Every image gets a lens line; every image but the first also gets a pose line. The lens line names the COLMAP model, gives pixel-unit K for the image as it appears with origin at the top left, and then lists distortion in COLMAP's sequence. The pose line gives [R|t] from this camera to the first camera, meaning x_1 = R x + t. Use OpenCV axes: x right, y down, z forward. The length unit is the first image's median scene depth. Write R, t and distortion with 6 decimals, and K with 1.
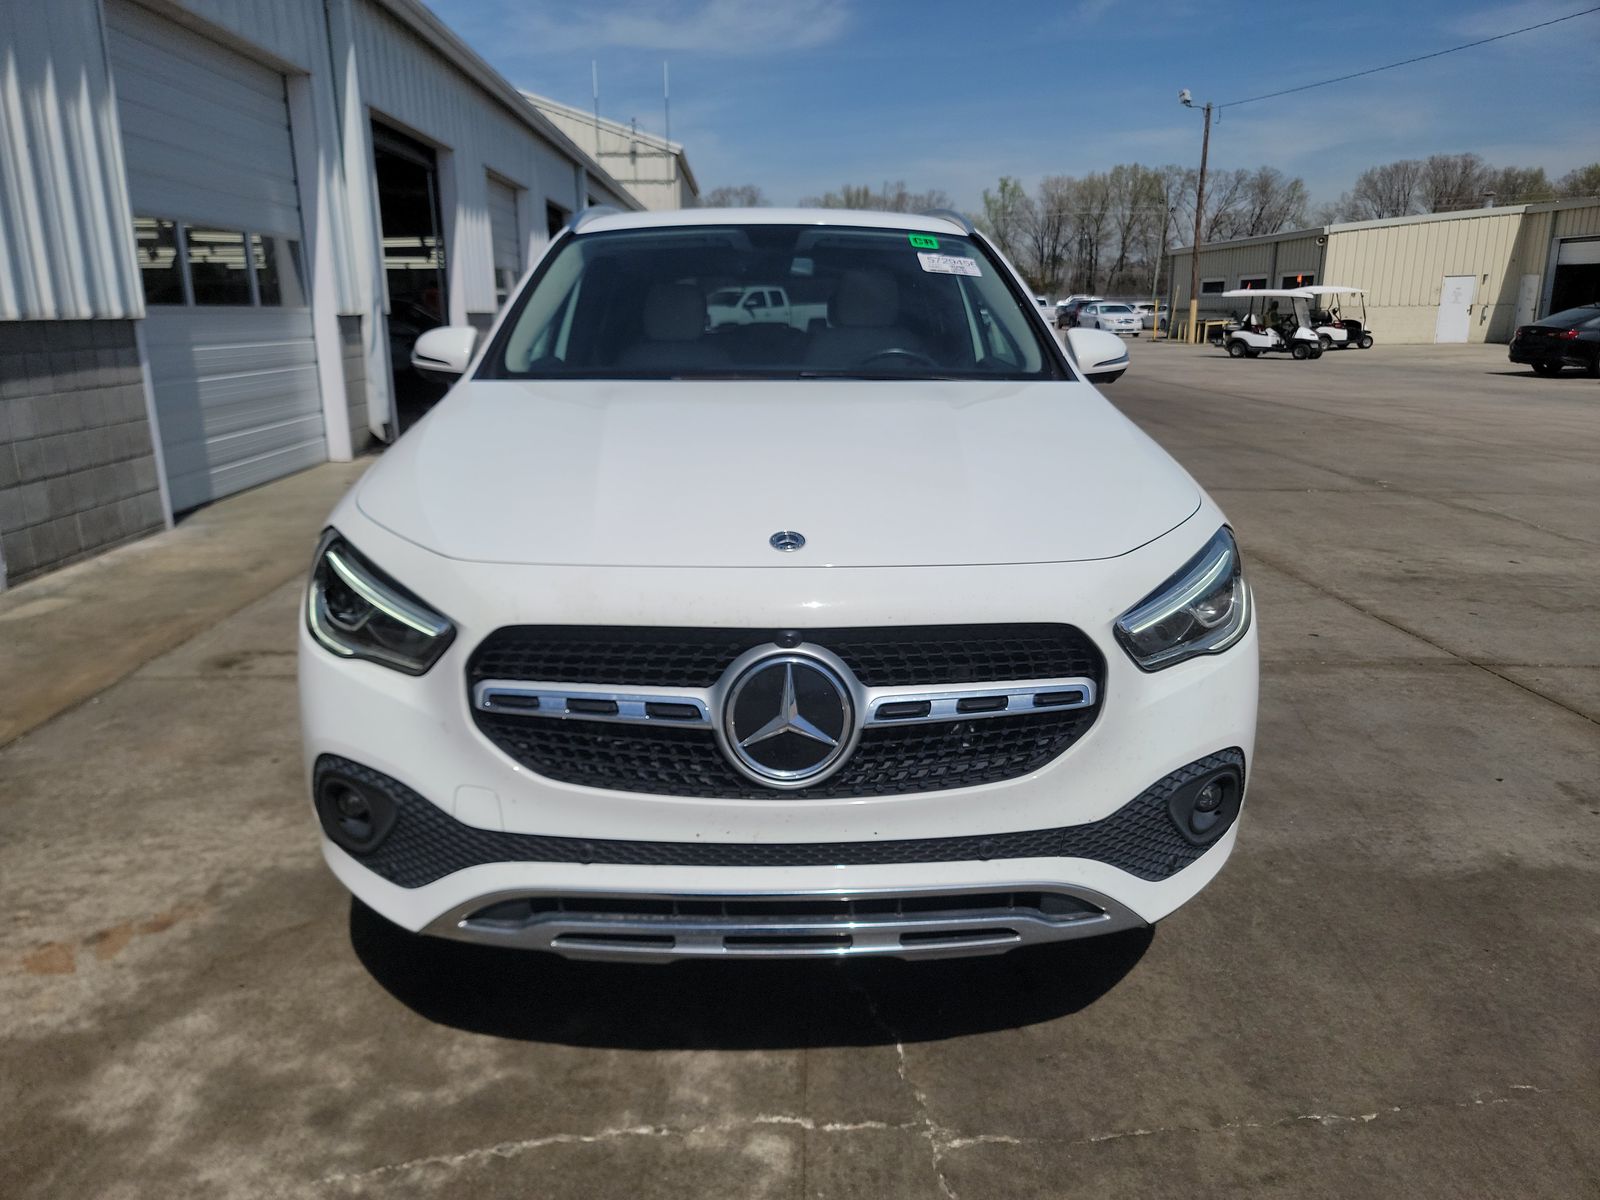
lens RADIAL K [[1110.3, 0, 800.2], [0, 1110.3, 588.9], [0, 0, 1]] dist [0.048690, -0.031482]
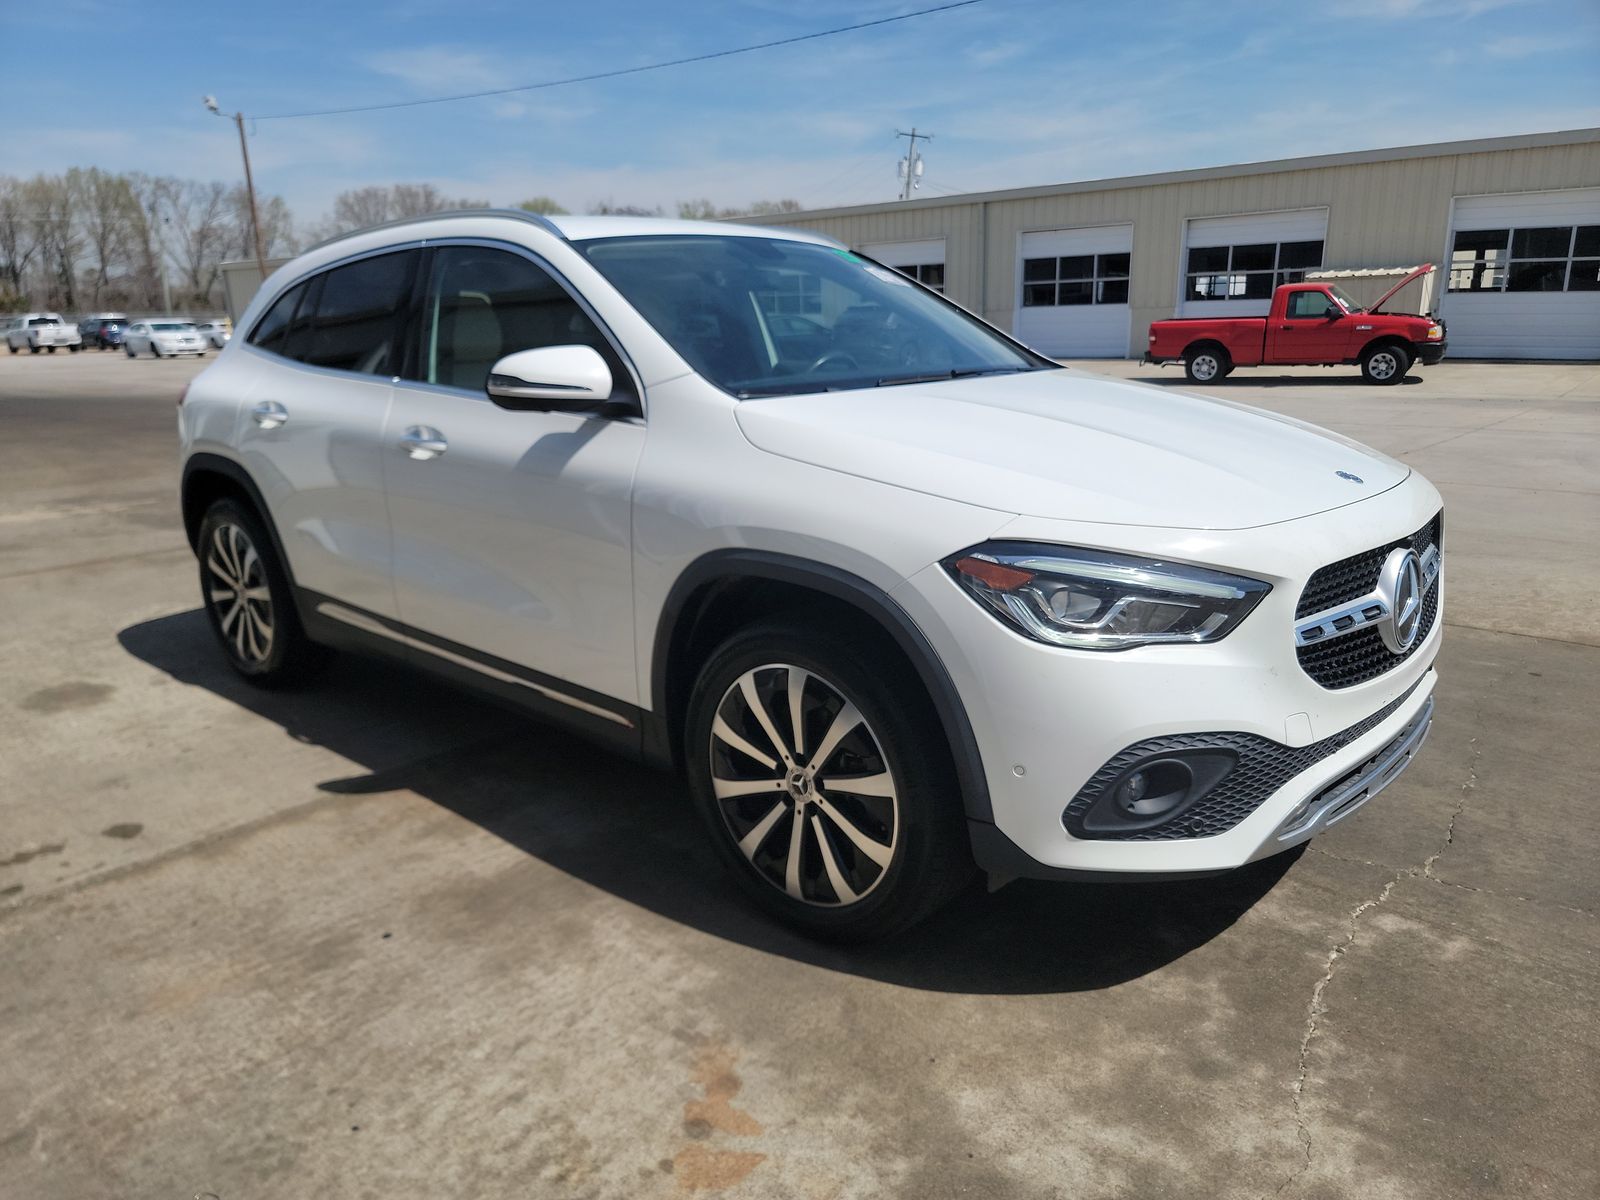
lens RADIAL K [[1110.3, 0, 777.0], [0, 1110.3, 597.7], [0, 0, 1]] dist [0.048690, -0.031482]
pose [[0.699327, -0.191775, 0.688596, -0.781268], [0.196470, 0.977804, 0.072788, -0.071768], [-0.687271, 0.084386, 0.721483, 0.275110]]
